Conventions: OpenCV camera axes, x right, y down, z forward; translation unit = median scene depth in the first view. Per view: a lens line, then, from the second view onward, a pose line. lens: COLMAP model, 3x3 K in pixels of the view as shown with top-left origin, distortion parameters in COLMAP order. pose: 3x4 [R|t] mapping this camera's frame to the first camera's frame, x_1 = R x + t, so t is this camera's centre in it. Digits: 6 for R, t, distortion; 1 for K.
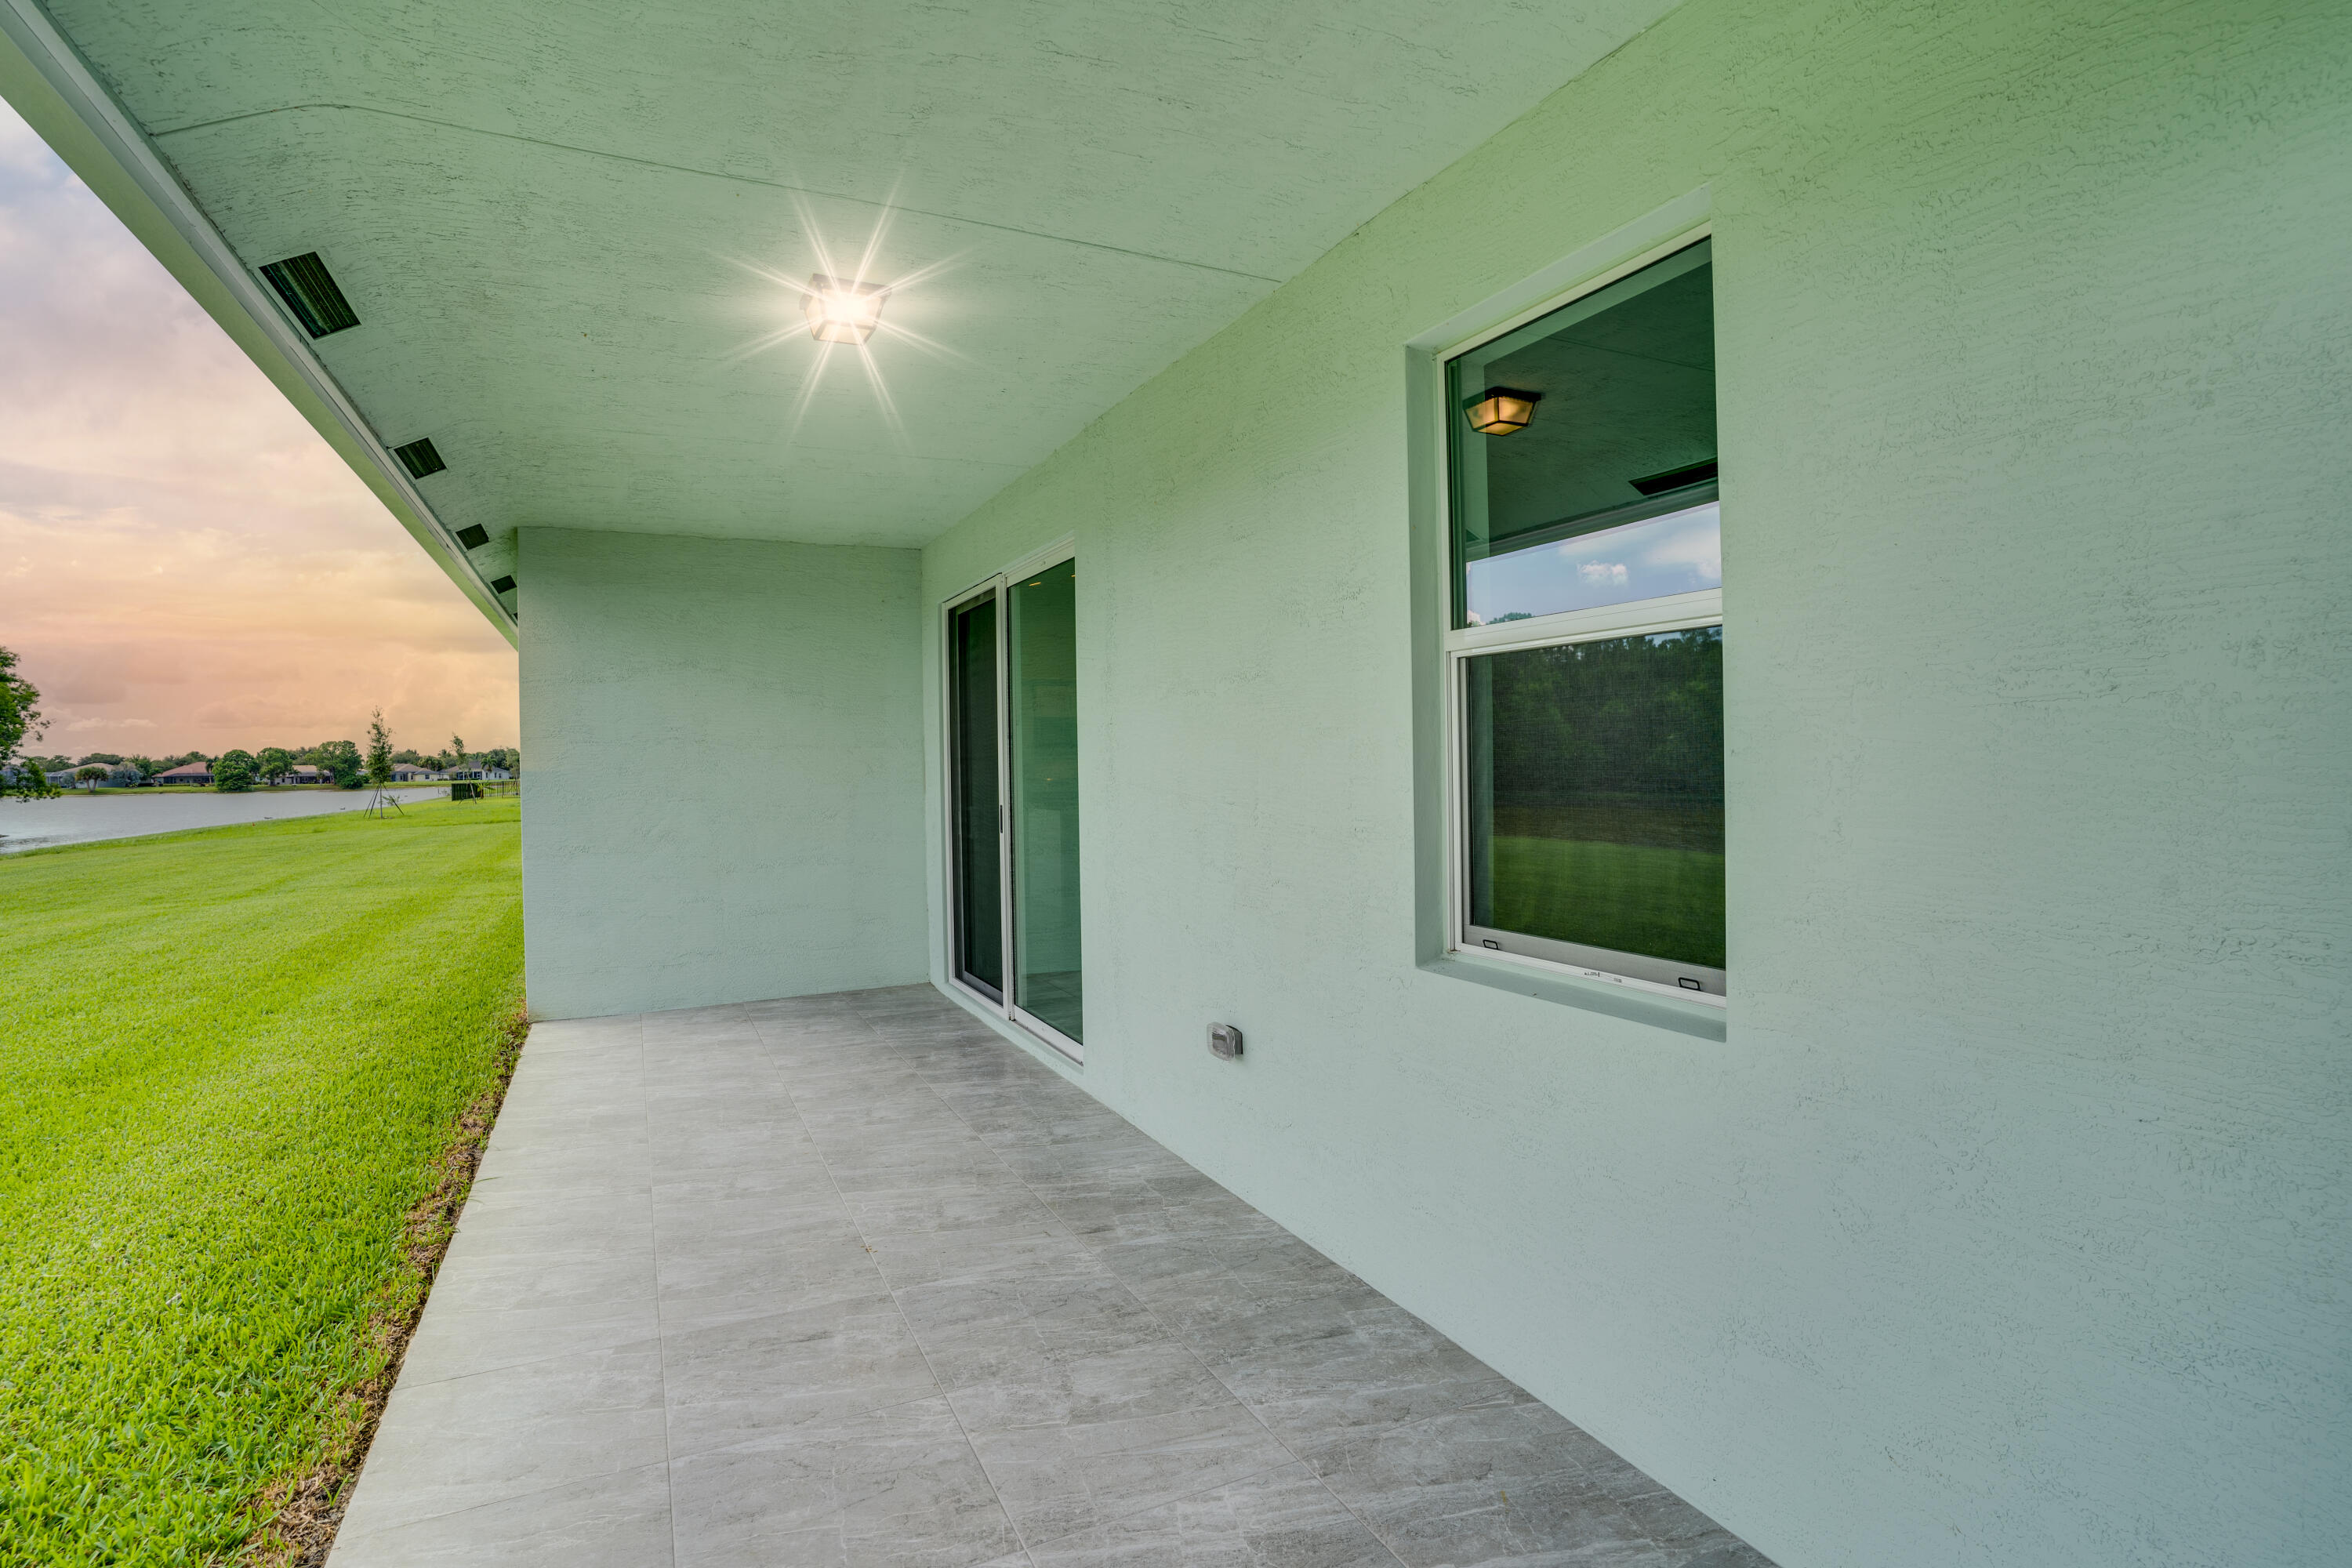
lens RADIAL K [[1156.7, 0, 1165.9], [0, 1156.7, 767.8], [0, 0, 1]] dist [-0.076826, 0.035891]
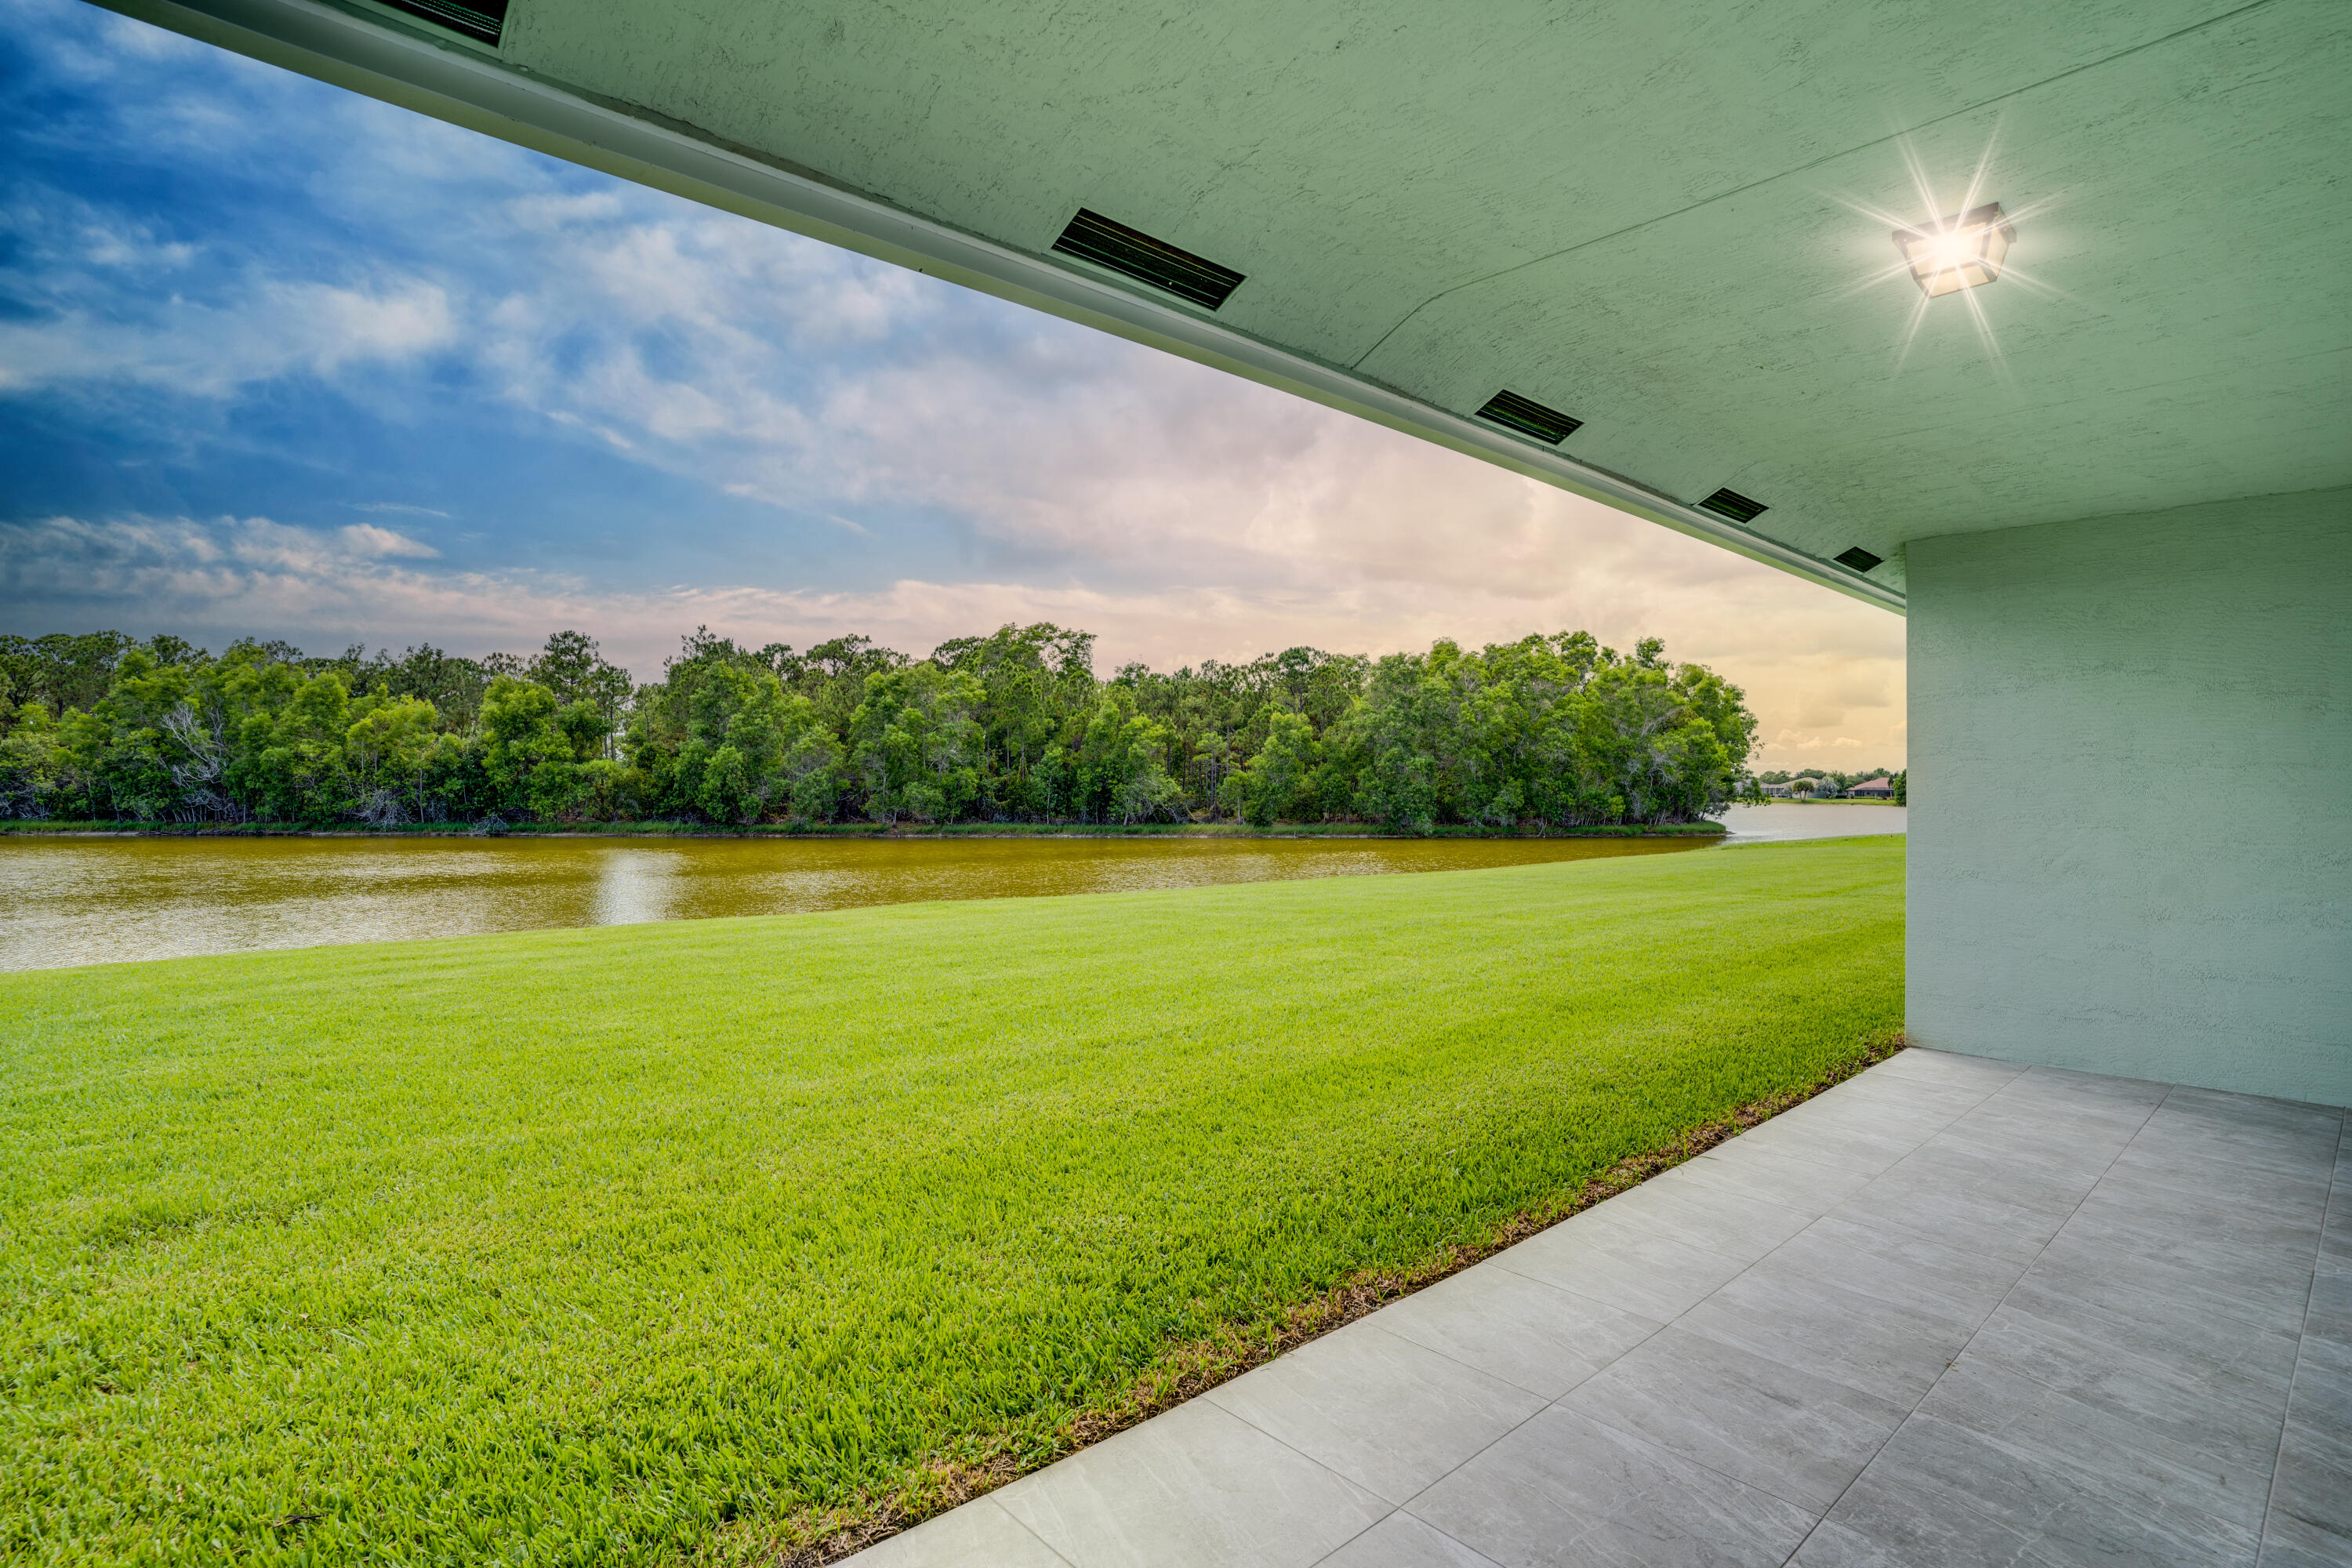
lens RADIAL K [[1137.2, 0, 1162.1], [0, 1137.2, 782.7], [0, 0, 1]] dist [-0.059880, 0.024863]
pose [[0.279901, 0.014735, -0.959916, 0.314409], [-0.016268, 0.999811, 0.010604, -0.004215], [0.959891, 0.012648, 0.280088, 0.188761]]
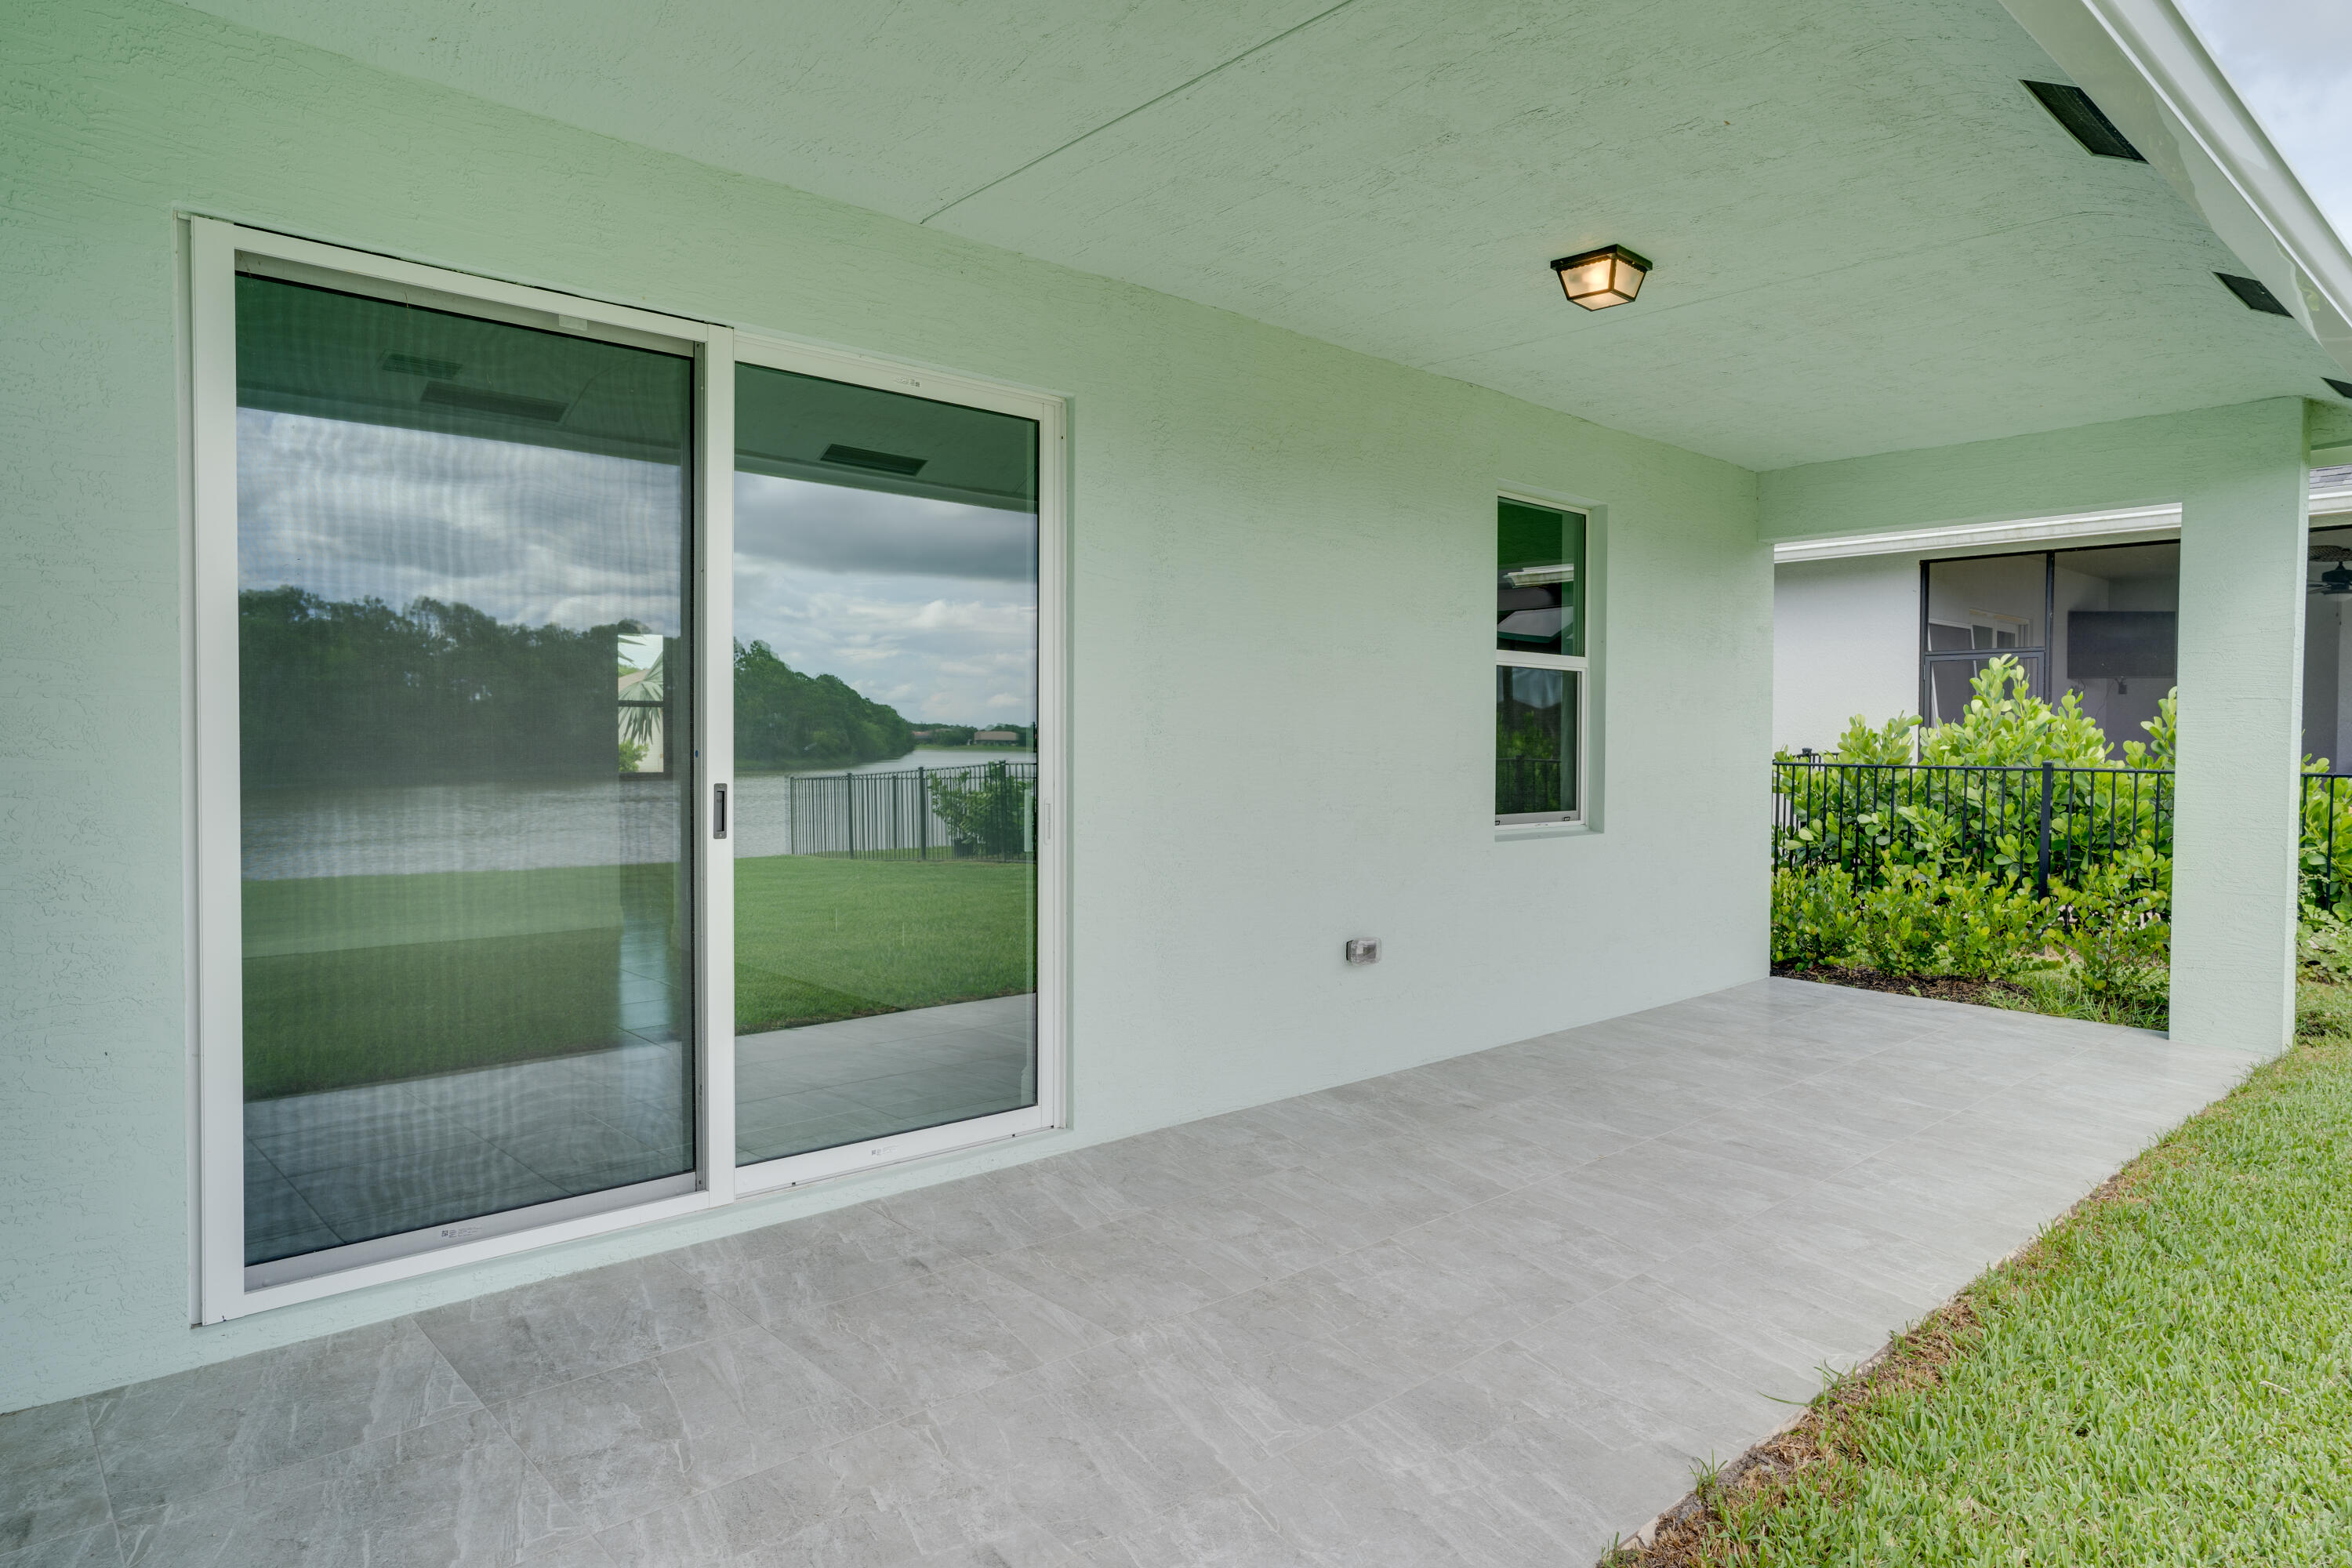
lens RADIAL K [[1457.0, 0, 1176.0], [0, 1457.0, 784.0], [0, 0, 1]] dist [-0.004444, -0.000365]
pose [[-0.320280, -0.006974, 0.947297, -1.296527], [0.005551, 0.999942, 0.009239, 0.048831], [-0.947307, 0.008218, -0.320222, 1.642433]]
